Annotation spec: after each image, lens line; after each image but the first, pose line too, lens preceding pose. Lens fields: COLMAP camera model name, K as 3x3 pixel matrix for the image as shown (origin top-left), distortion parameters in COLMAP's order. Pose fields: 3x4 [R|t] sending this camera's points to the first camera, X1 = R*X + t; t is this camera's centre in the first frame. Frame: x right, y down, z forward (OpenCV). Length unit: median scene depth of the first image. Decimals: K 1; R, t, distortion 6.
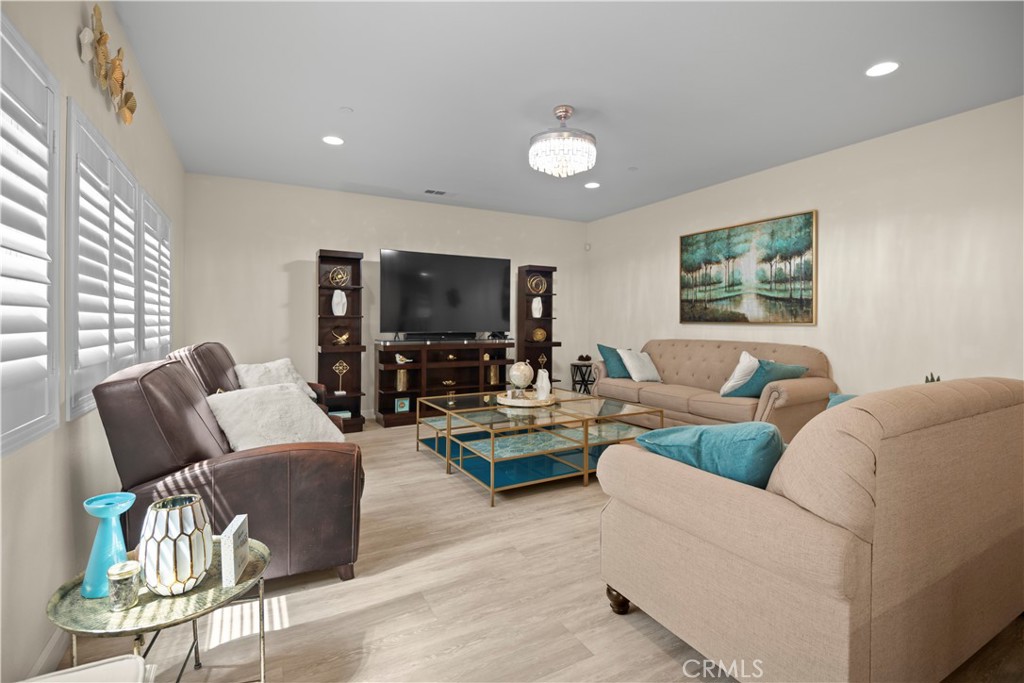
lens RADIAL K [[468.1, 0, 507.6], [0, 468.1, 326.2], [0, 0, 1]] dist [-0.016182, -0.000761]
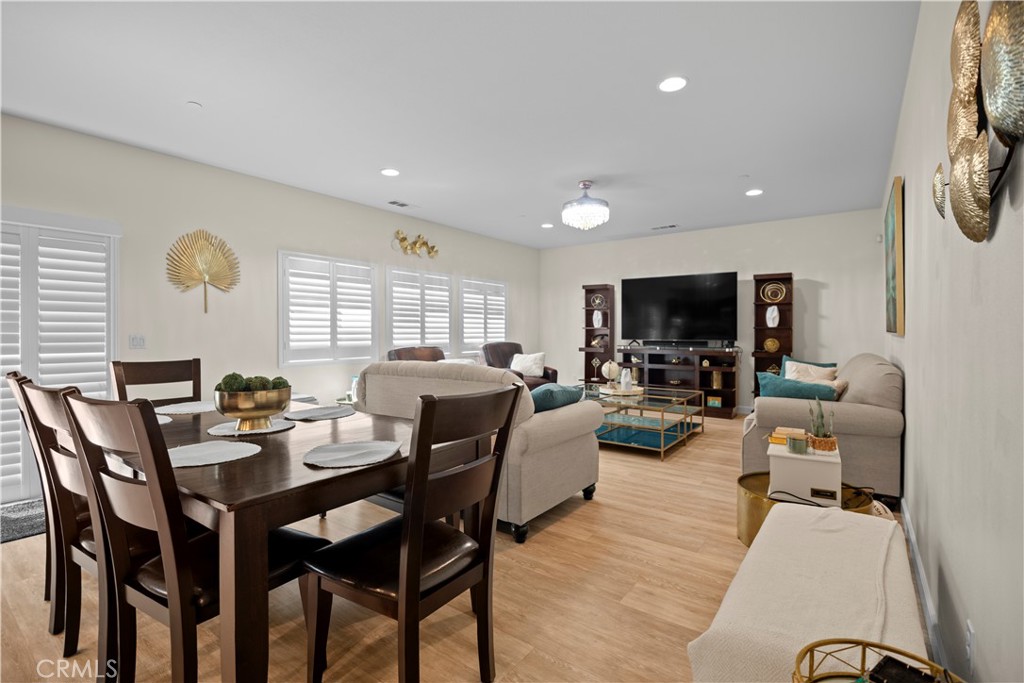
lens RADIAL K [[468.1, 0, 510.9], [0, 468.1, 335.1], [0, 0, 1]] dist [-0.016182, -0.000761]
pose [[0.403944, 0.003308, -0.914778, 0.848273], [-0.006886, 0.999976, 0.000575, 0.001602], [0.914758, 0.006066, 0.403958, 0.138345]]
